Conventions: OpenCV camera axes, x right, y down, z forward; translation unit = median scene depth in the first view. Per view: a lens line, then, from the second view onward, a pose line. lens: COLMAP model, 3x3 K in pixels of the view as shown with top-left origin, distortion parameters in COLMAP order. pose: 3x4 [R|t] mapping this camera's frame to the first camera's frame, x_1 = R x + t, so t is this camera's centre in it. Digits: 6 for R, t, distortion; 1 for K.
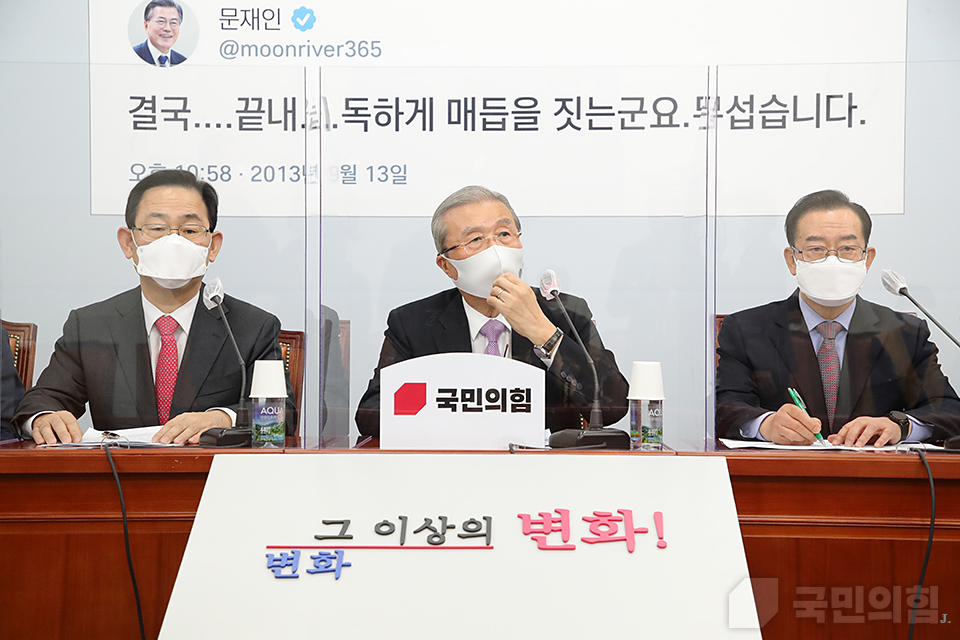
lens RADIAL K [[1709.9, 0, 479.4], [0, 1709.9, 333.7], [0, 0, 1]] dist [0.305575, 0.096665]
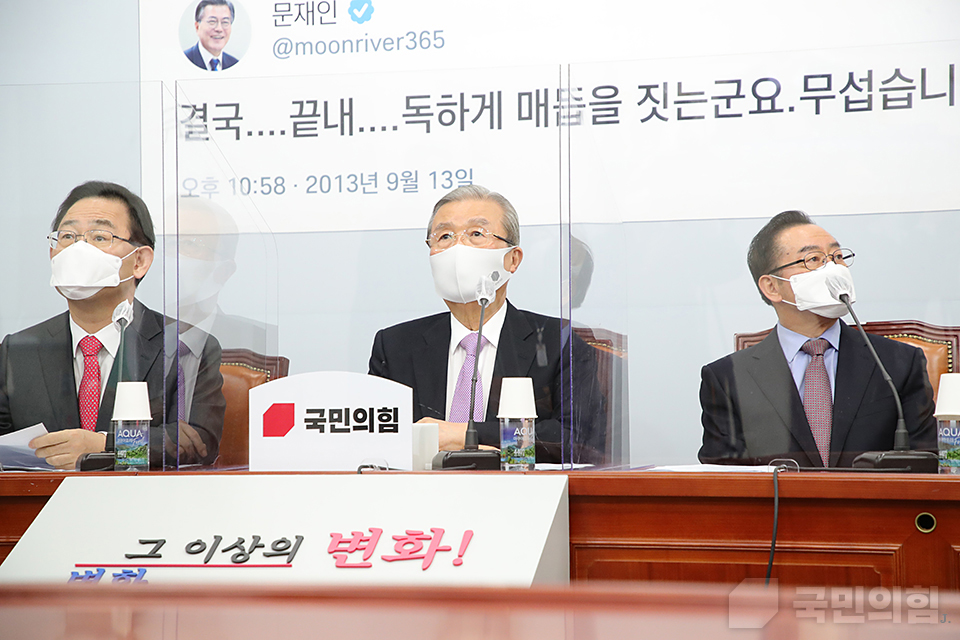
lens RADIAL K [[2276.8, 0, 460.8], [0, 2276.8, 334.5], [0, 0, 1]] dist [0.510792, 0.283478]
pose [[0.971926, -0.017153, -0.234663, 0.225904], [0.012599, 0.999702, -0.020890, 0.011370], [0.234951, 0.017347, 0.971852, -0.141008]]
